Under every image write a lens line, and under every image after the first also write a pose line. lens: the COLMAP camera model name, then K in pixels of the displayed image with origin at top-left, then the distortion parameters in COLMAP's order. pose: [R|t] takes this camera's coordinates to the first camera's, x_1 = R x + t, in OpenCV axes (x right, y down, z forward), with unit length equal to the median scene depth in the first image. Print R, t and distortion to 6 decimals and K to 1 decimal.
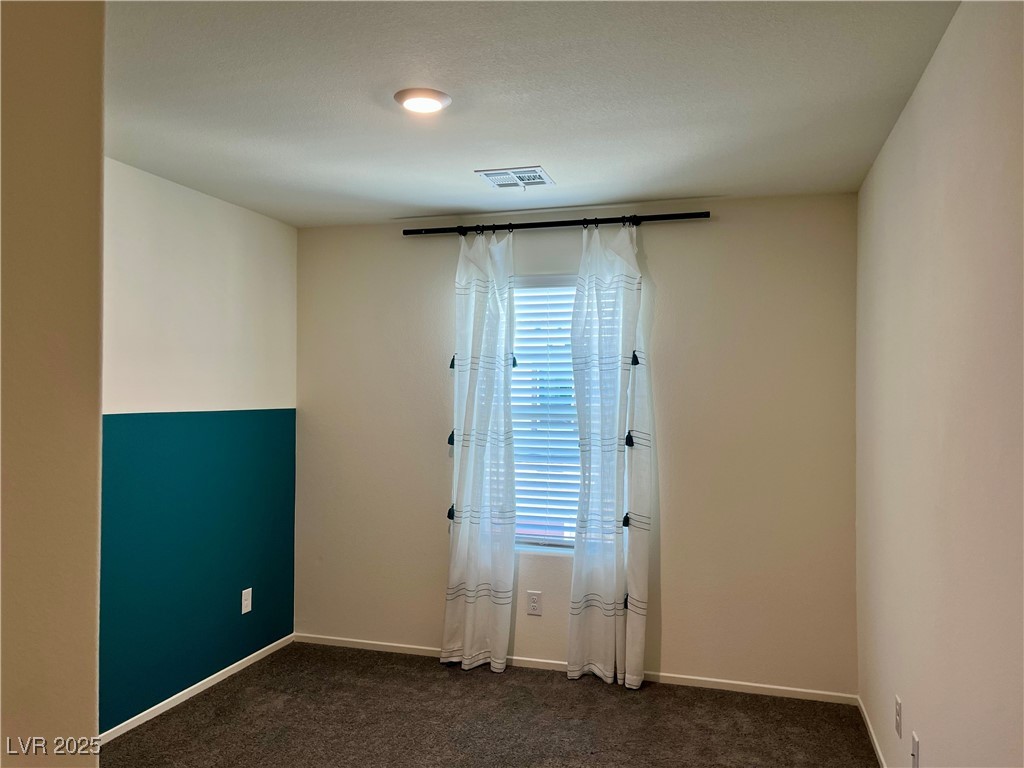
lens RADIAL K [[774.5, 0, 516.7], [0, 774.5, 385.0], [0, 0, 1]] dist [0.045005, -0.071781]
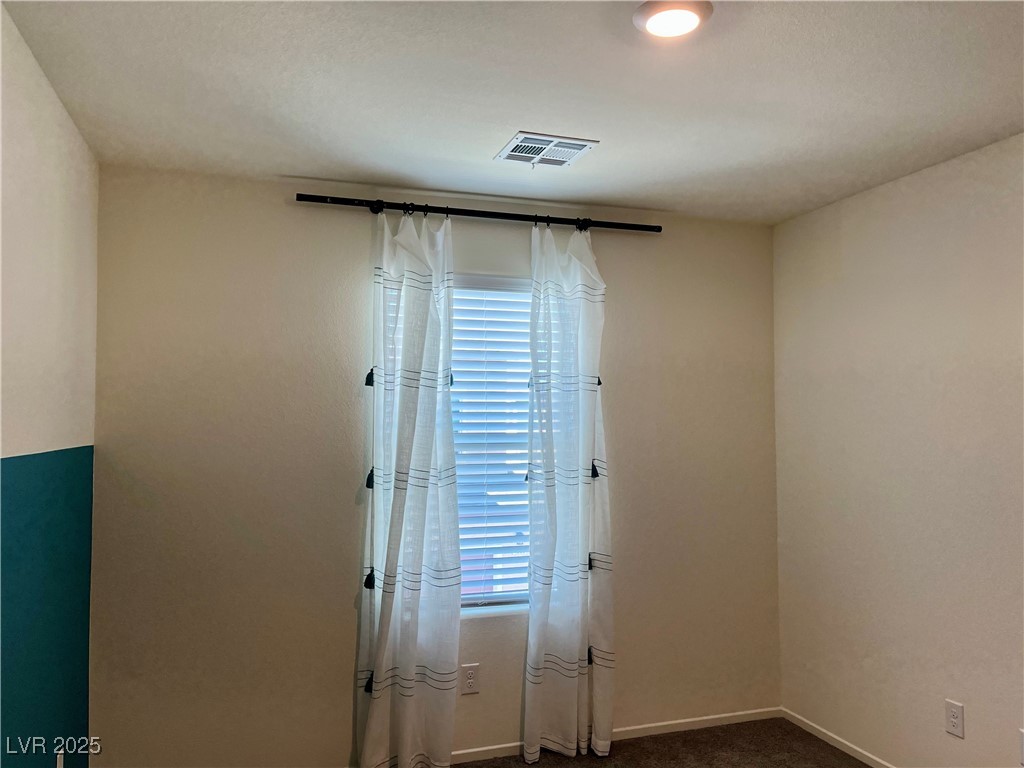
lens RADIAL K [[774.5, 0, 508.3], [0, 774.5, 389.0], [0, 0, 1]] dist [0.045005, -0.071781]
pose [[0.815885, 0.017836, 0.577939, -0.424454], [0.000568, 0.999499, -0.031647, 0.005769], [-0.578214, 0.026149, 0.815466, 0.317274]]
